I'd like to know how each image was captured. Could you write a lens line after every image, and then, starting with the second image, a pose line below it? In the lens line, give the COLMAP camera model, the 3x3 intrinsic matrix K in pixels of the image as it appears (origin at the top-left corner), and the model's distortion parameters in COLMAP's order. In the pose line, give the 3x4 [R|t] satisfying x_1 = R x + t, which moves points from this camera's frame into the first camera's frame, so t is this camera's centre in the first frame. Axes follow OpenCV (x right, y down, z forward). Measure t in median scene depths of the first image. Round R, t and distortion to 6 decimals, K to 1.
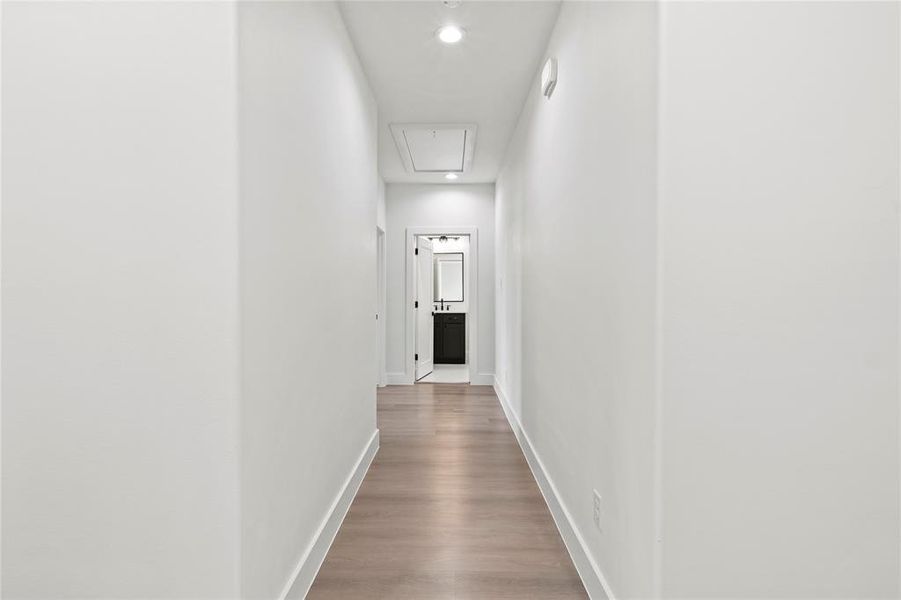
lens RADIAL K [[414.4, 0, 450.0], [0, 414.4, 301.4], [0, 0, 1]] dist [-0.007746, 0.002563]
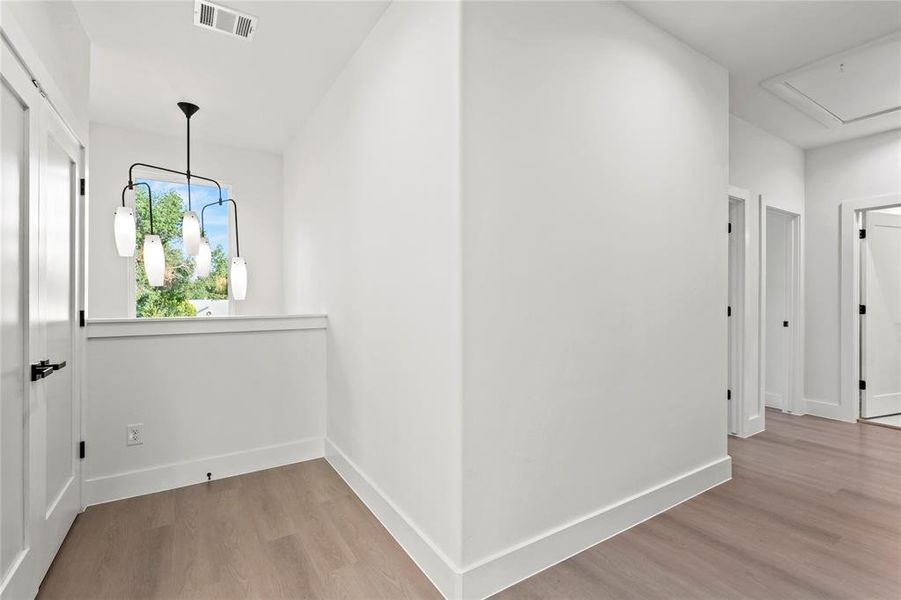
lens RADIAL K [[414.4, 0, 456.9], [0, 414.4, 295.2], [0, 0, 1]] dist [-0.007746, 0.002563]
pose [[0.546092, -0.000254, -0.837725, 0.132755], [-0.016065, 0.999813, -0.010776, 0.001846], [0.837571, 0.019343, 0.545985, 0.049521]]
